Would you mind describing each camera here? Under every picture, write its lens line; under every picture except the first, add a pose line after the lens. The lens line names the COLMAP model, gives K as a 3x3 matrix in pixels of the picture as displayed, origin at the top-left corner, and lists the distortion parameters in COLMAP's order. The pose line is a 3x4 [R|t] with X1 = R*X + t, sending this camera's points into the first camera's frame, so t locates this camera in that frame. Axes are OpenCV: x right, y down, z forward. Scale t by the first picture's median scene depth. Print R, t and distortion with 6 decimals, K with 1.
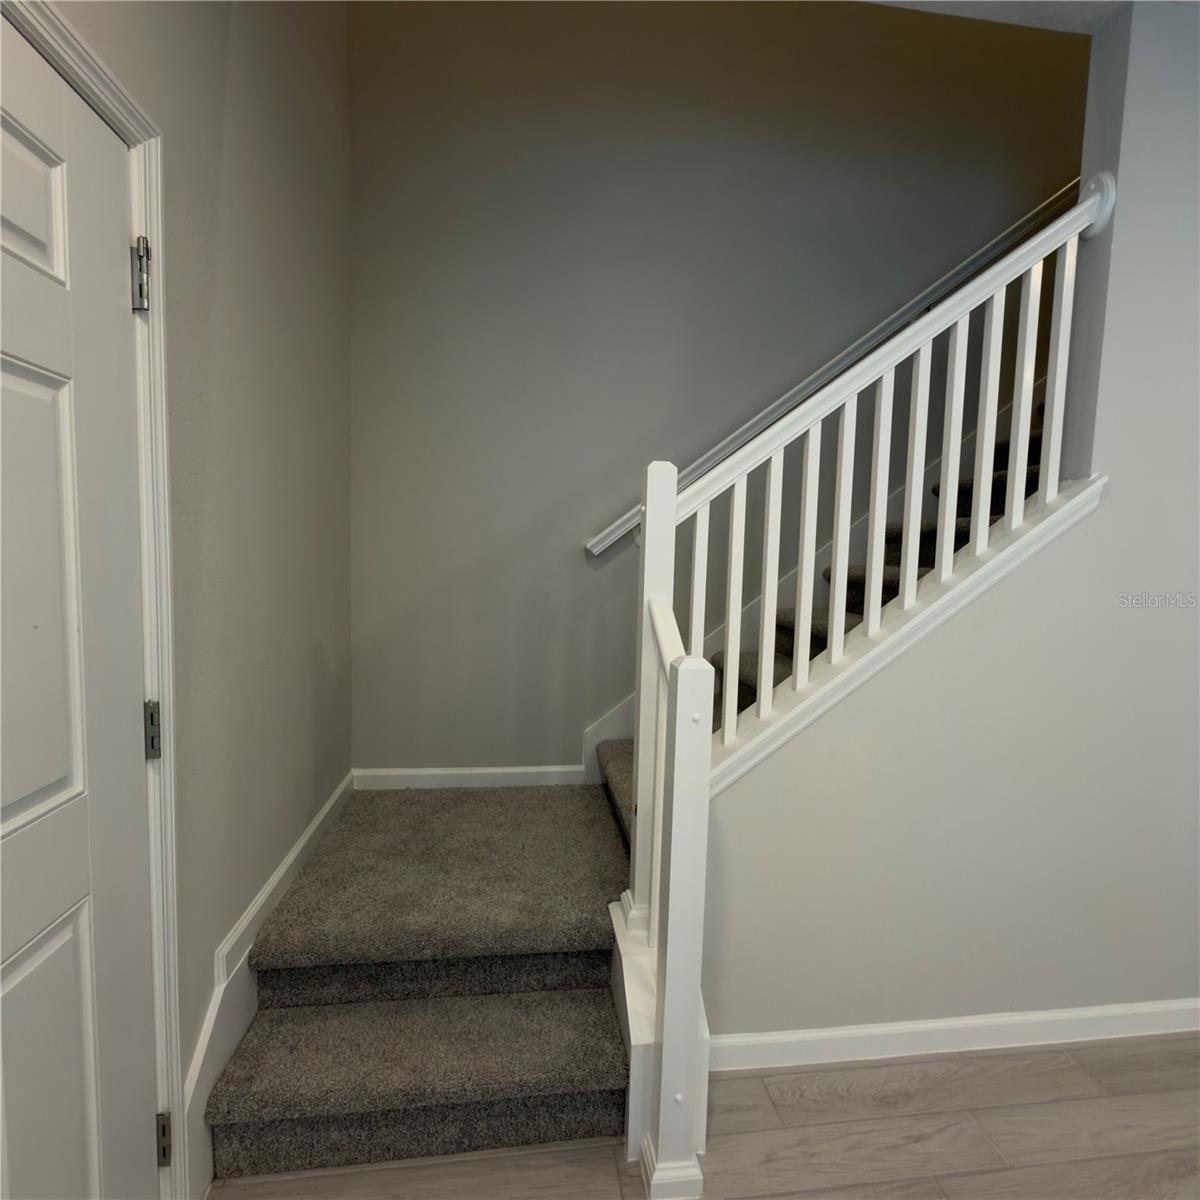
lens RADIAL K [[636.6, 0, 600.0], [0, 636.6, 600.0], [0, 0, 1]] dist [-0.001403, -0.000299]
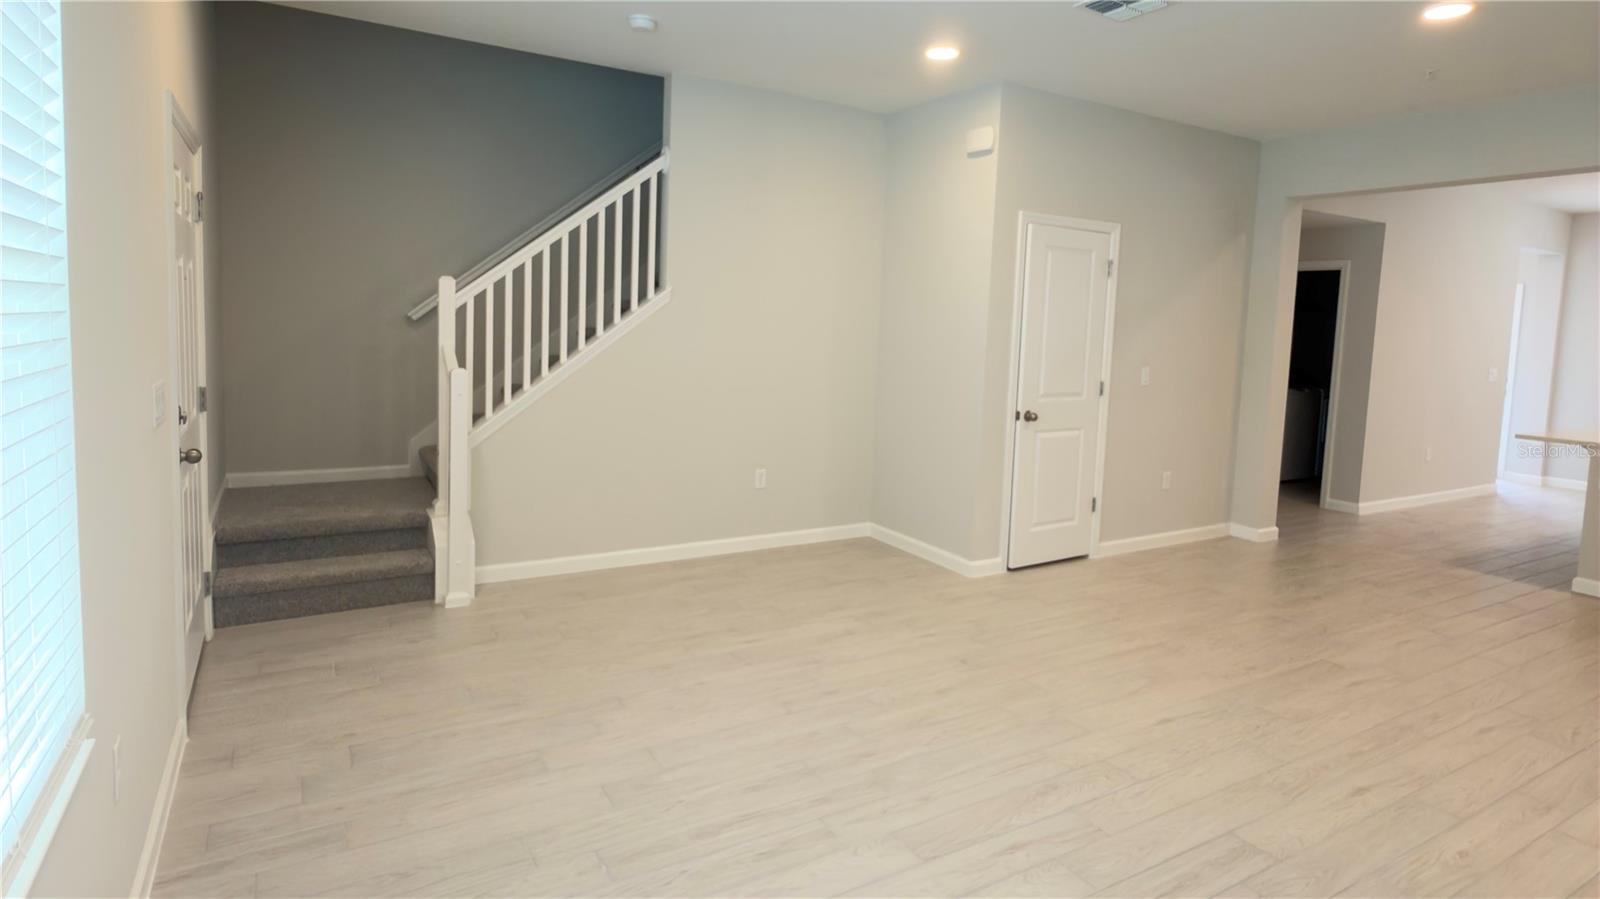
lens RADIAL K [[847.9, 0, 800.1], [0, 847.9, 384.4], [0, 0, 1]] dist [0.003914, 0.000578]
pose [[0.917946, -0.025022, 0.395915, 0.049459], [0.017383, 0.999587, 0.022870, 0.079774], [-0.396324, -0.014111, 0.918002, -1.871818]]
